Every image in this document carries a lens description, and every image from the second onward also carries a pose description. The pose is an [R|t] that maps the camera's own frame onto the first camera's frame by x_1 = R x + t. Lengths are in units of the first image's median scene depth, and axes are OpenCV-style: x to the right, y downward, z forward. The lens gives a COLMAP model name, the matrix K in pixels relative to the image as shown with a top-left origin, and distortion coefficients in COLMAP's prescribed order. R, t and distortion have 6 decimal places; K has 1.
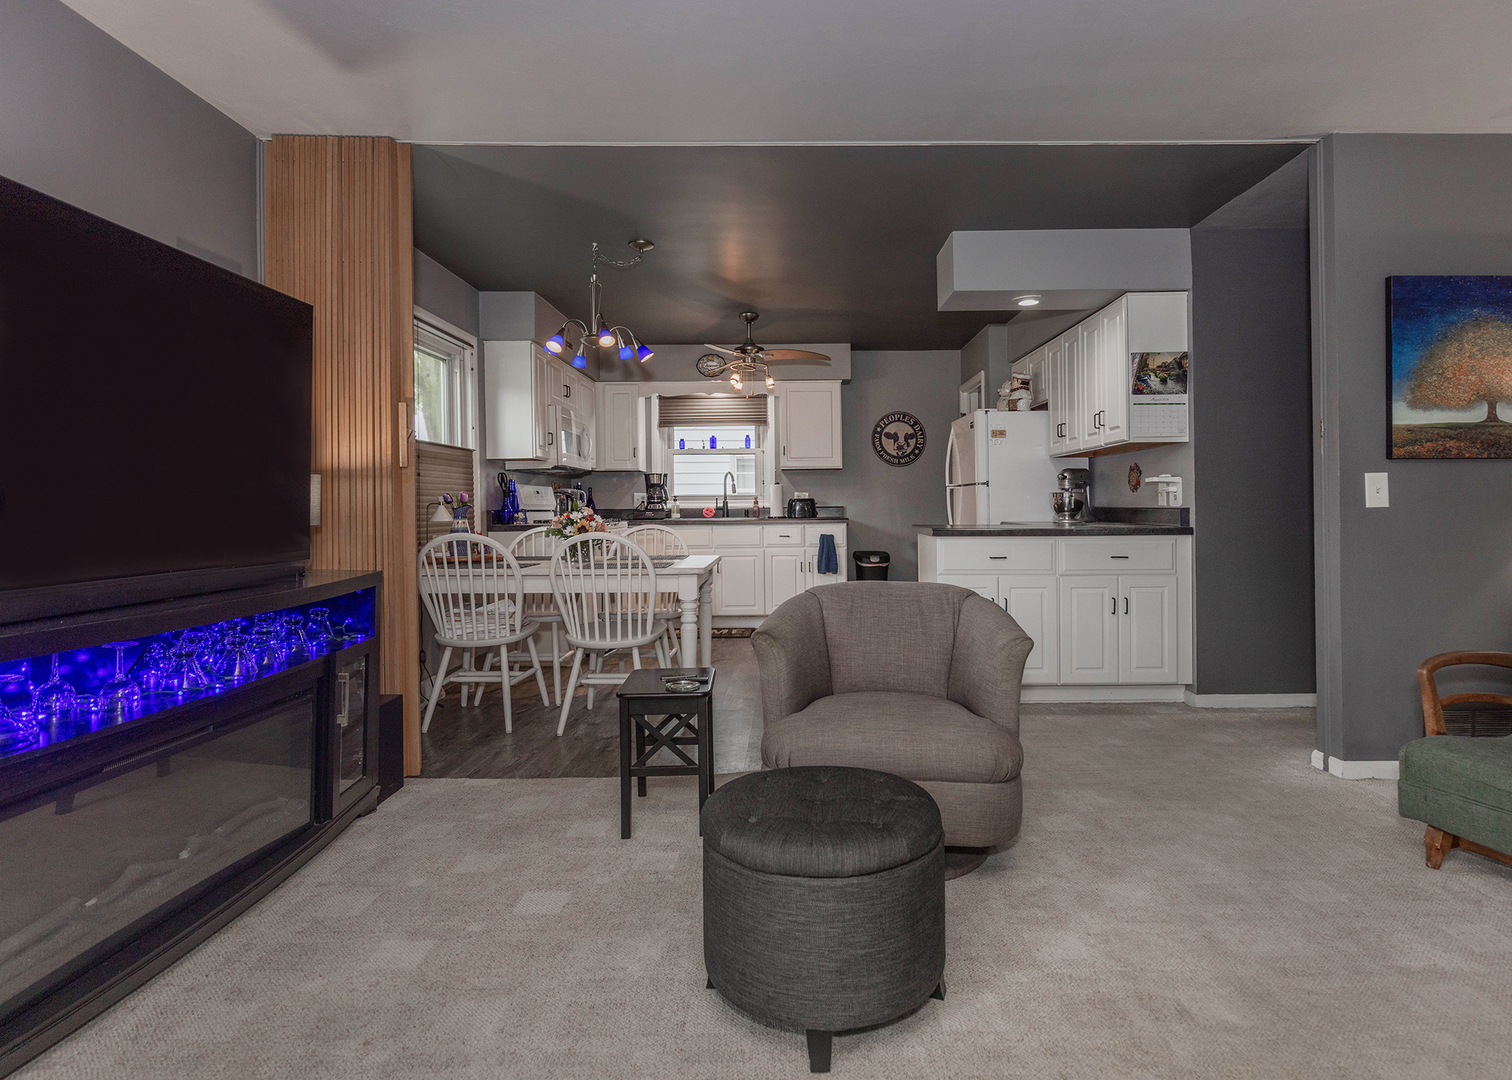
lens RADIAL K [[793.9, 0, 800.1], [0, 793.9, 486.6], [0, 0, 1]] dist [-0.004908, -0.001710]
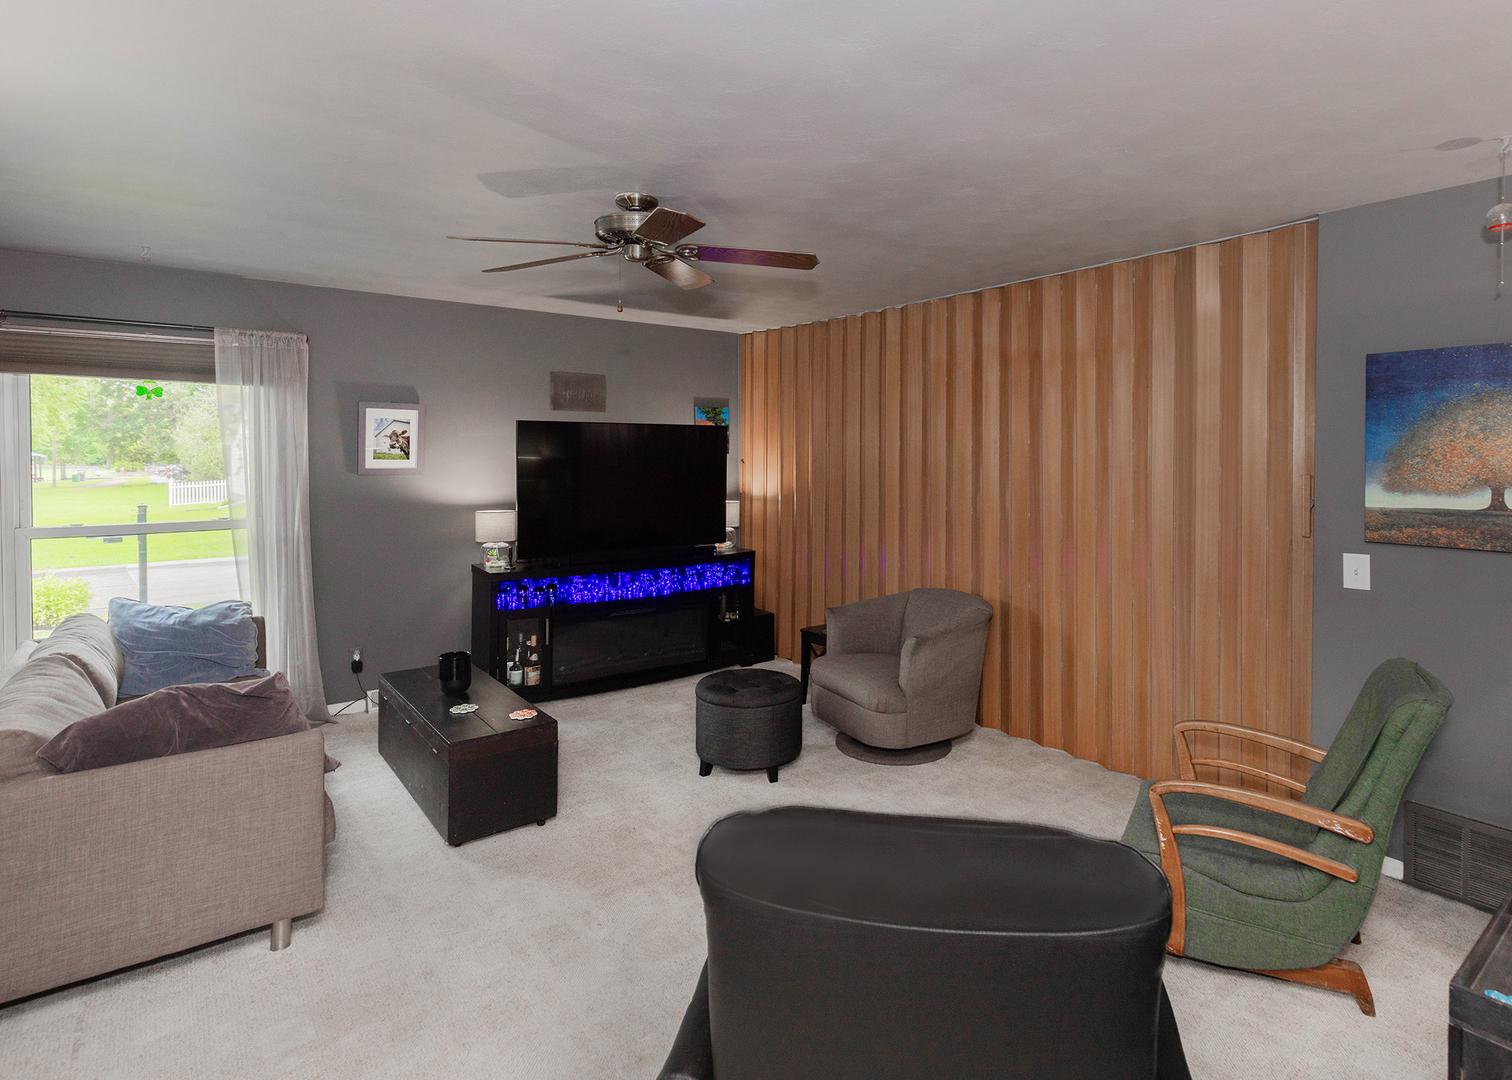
lens RADIAL K [[820.4, 0, 829.7], [0, 820.4, 467.8], [0, 0, 1]] dist [-0.000916, -0.003849]
pose [[0.631096, 0.023806, -0.775339, 0.548675], [0.011908, 0.999114, 0.040369, -0.086374], [0.775613, -0.034710, 0.630253, -0.074747]]
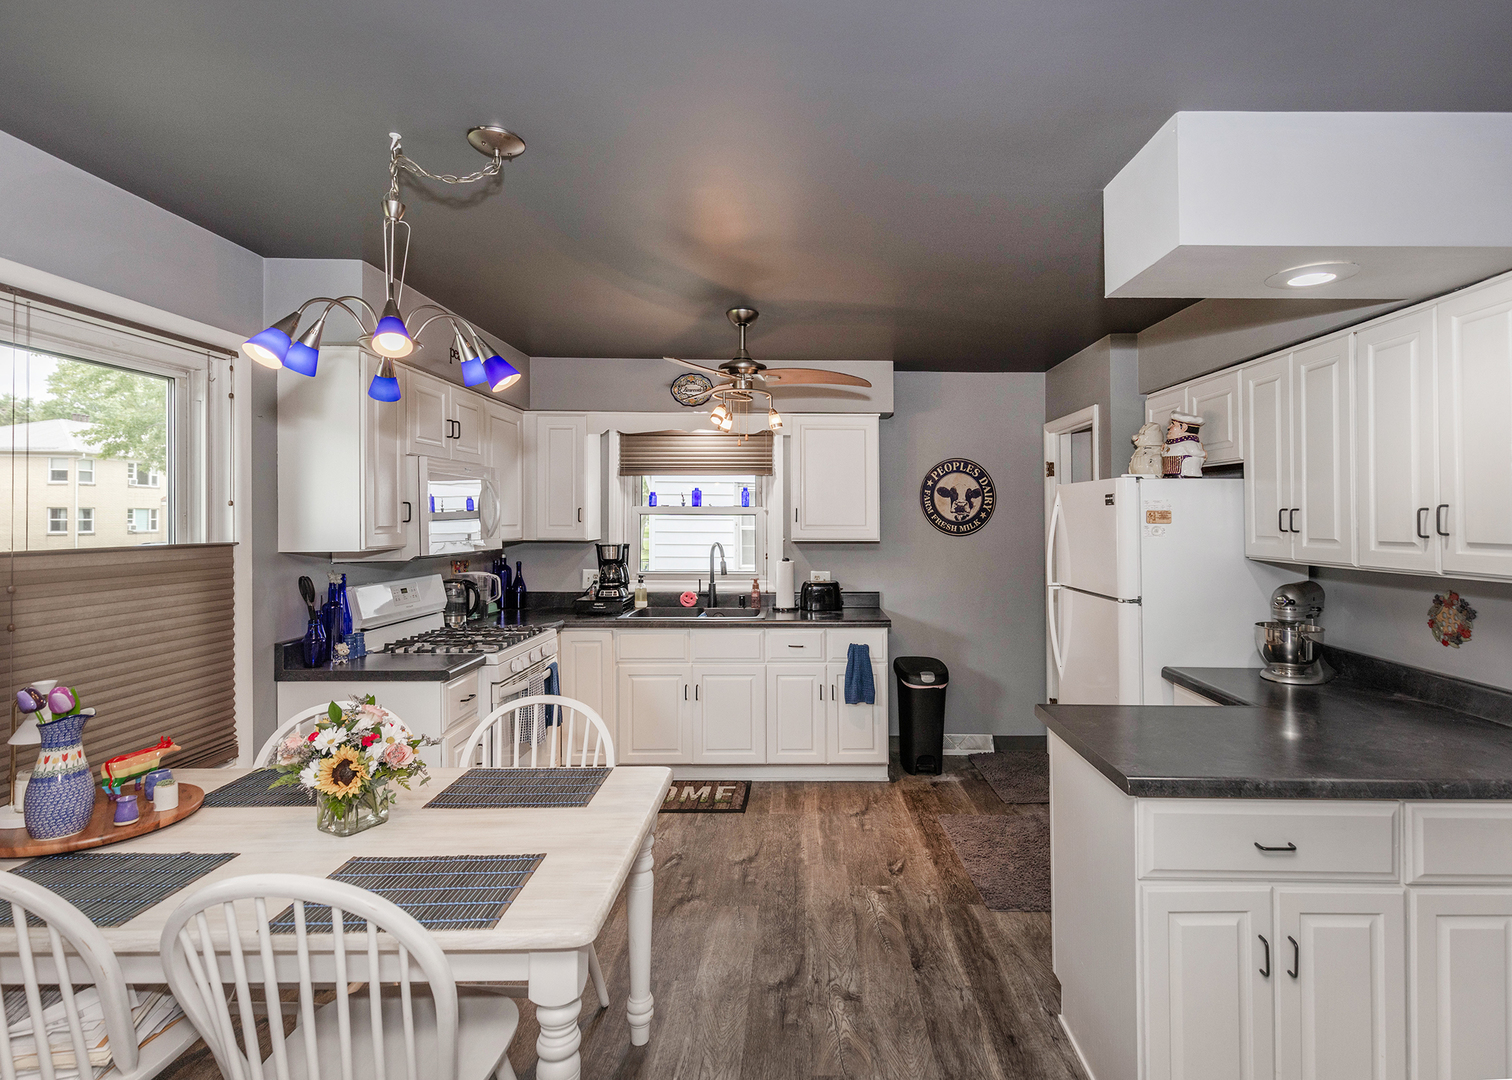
lens RADIAL K [[760.9, 0, 819.1], [0, 760.9, 499.7], [0, 0, 1]] dist [0.010766, -0.003382]
pose [[0.999819, 0.014194, 0.012660, -0.010512], [-0.014205, 0.999899, 0.000743, -0.067242], [-0.012648, -0.000922, 0.999920, 0.381209]]
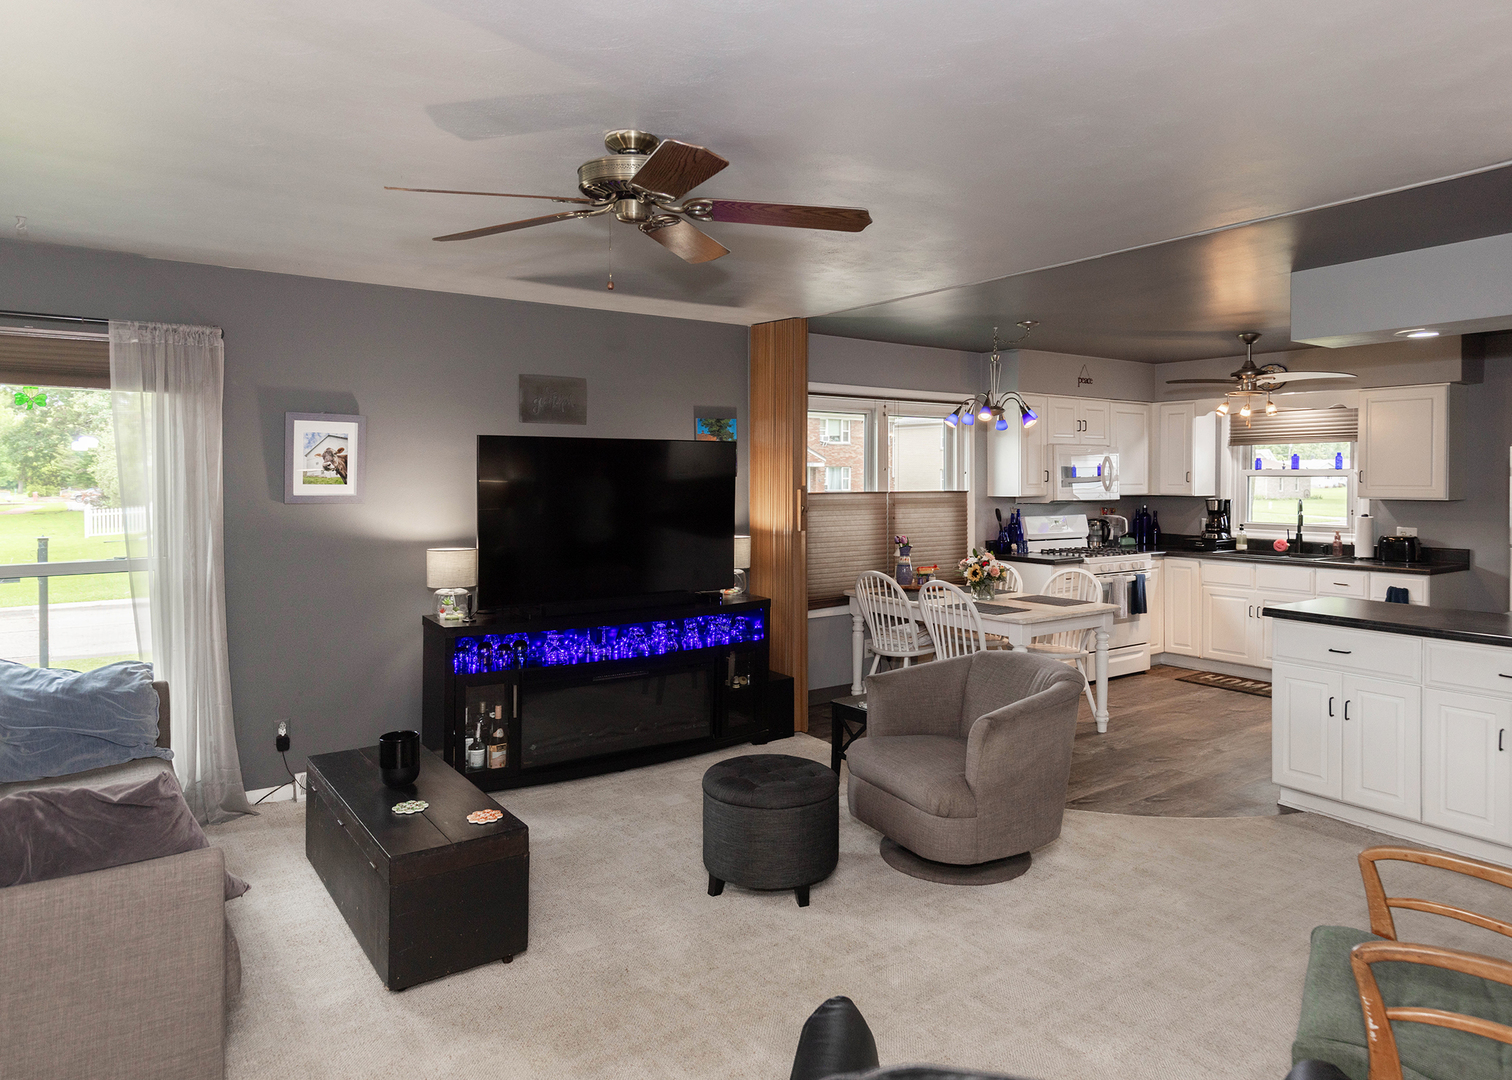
lens RADIAL K [[961.3, 0, 767.9], [0, 961.3, 491.7], [0, 0, 1]] dist [-0.007663, -0.000376]
pose [[0.572487, 0.024392, -0.819551, 0.488122], [0.013708, 0.999133, 0.039313, -0.086273], [0.819799, -0.033741, 0.571656, -0.053186]]
